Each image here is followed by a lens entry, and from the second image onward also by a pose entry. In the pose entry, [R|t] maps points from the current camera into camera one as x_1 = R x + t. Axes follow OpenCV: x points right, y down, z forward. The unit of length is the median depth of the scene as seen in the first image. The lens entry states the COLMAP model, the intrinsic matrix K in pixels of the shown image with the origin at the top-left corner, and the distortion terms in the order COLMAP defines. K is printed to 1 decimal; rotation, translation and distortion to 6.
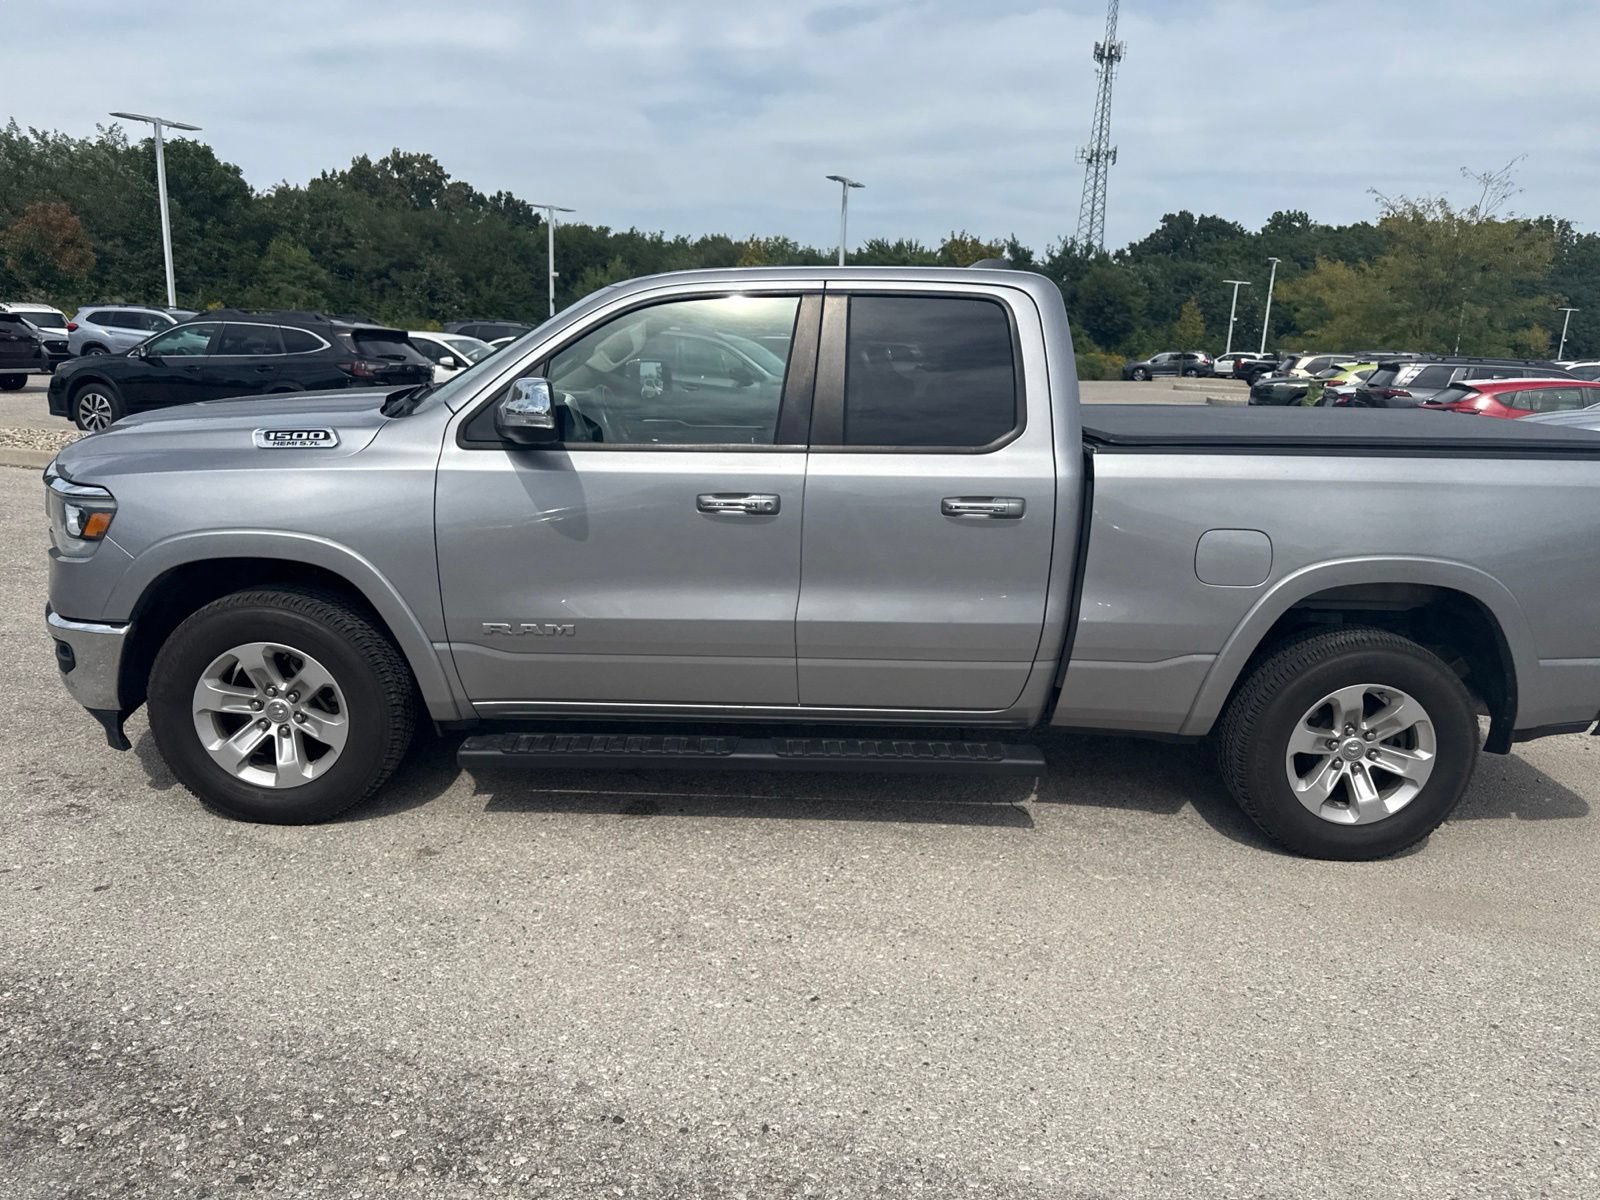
lens RADIAL K [[1133.0, 0, 802.4], [0, 1133.0, 607.1], [0, 0, 1]] dist [0.027042, -0.031129]
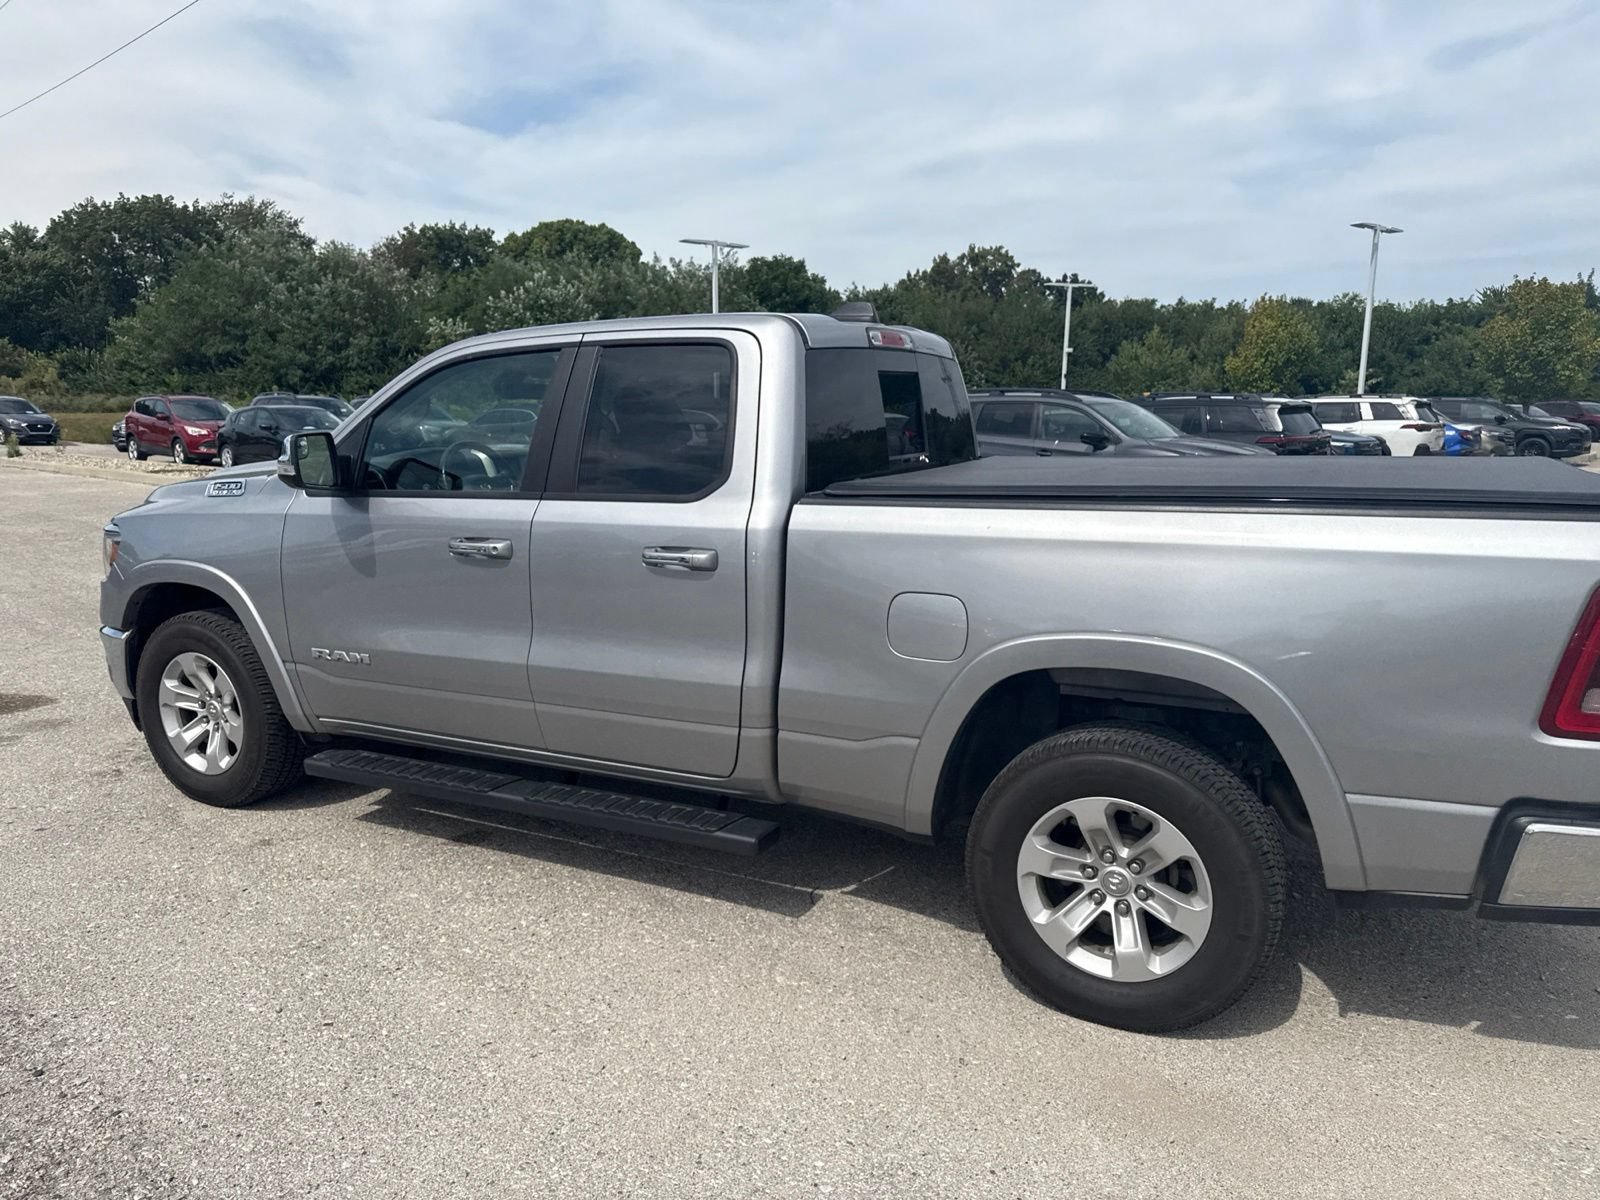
lens RADIAL K [[1133.0, 0, 799.6], [0, 1133.0, 601.9], [0, 0, 1]] dist [0.027042, -0.031129]
pose [[0.885305, 0.043548, -0.462967, 0.648765], [-0.075434, 0.995868, -0.050573, -0.010424], [0.458851, 0.079696, 0.884932, 0.198438]]
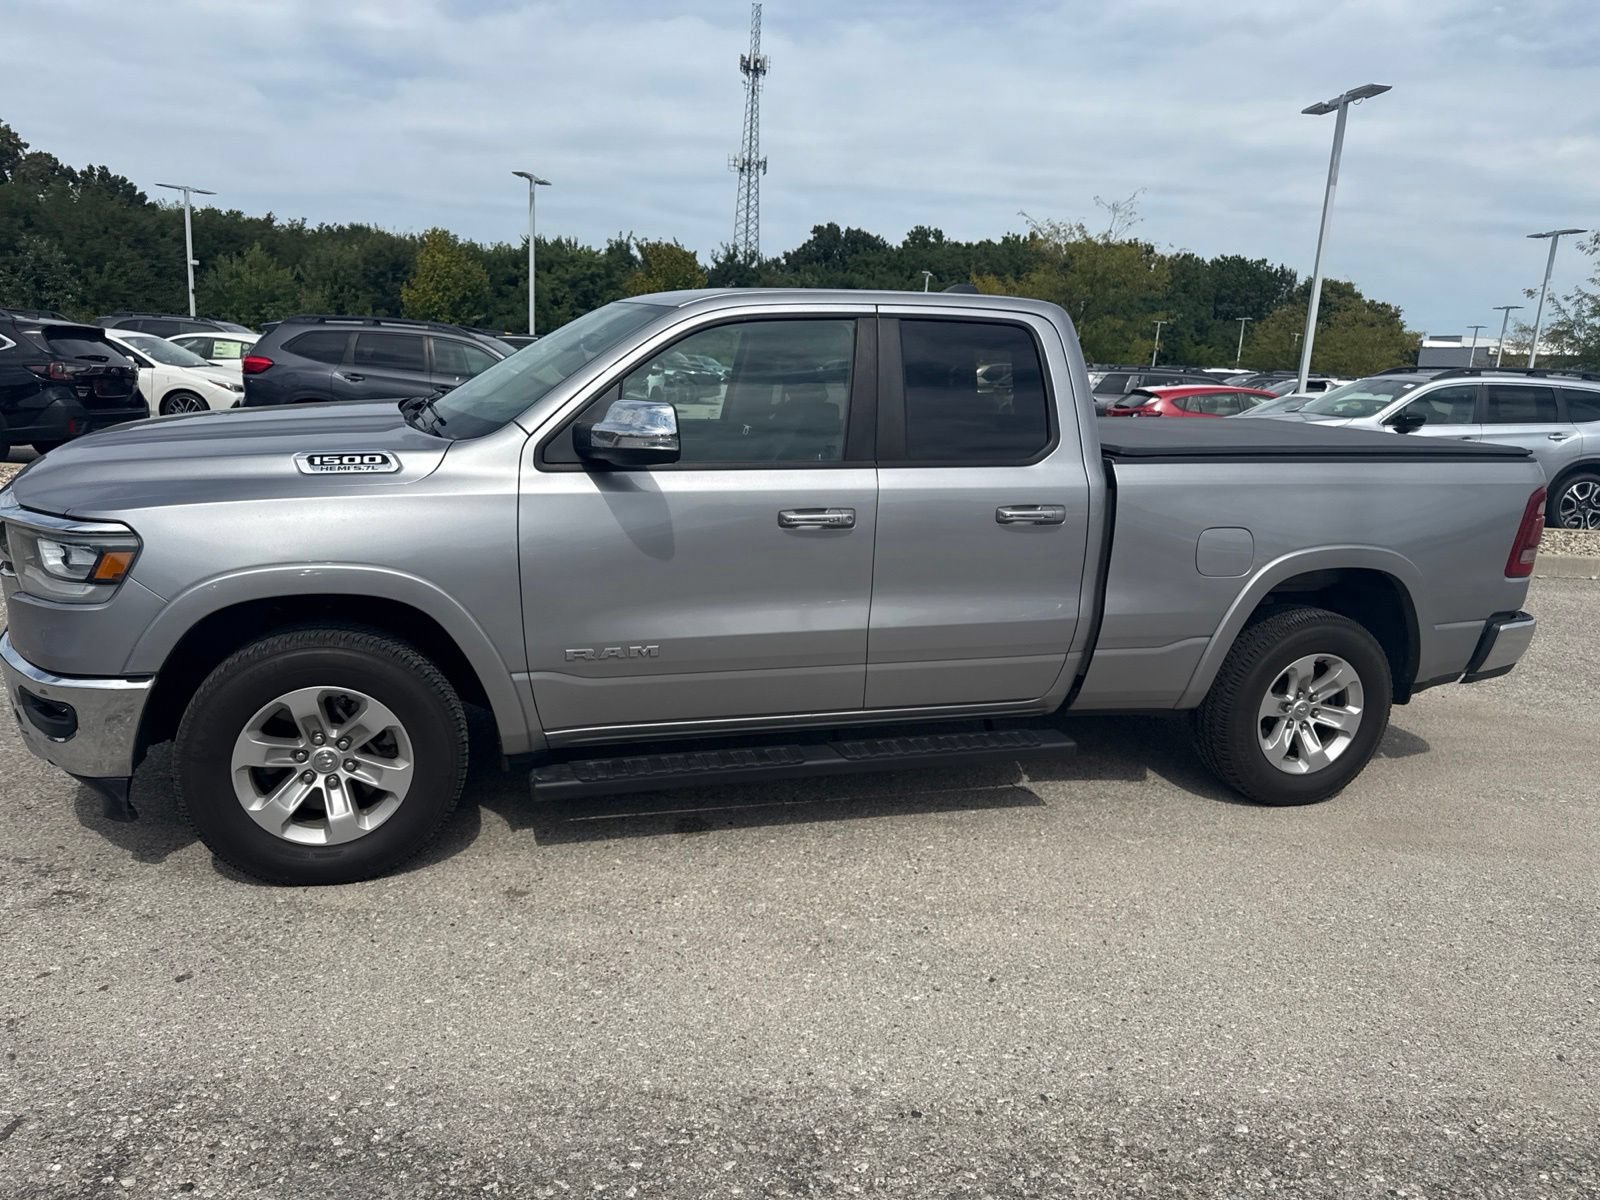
lens RADIAL K [[1133.0, 0, 802.5], [0, 1133.0, 600.2], [0, 0, 1]] dist [0.027042, -0.031129]
pose [[0.957845, -0.051521, 0.282628, -0.342591], [0.053245, 0.998580, 0.001580, -0.018231], [-0.282308, 0.013535, 0.959228, 0.012933]]
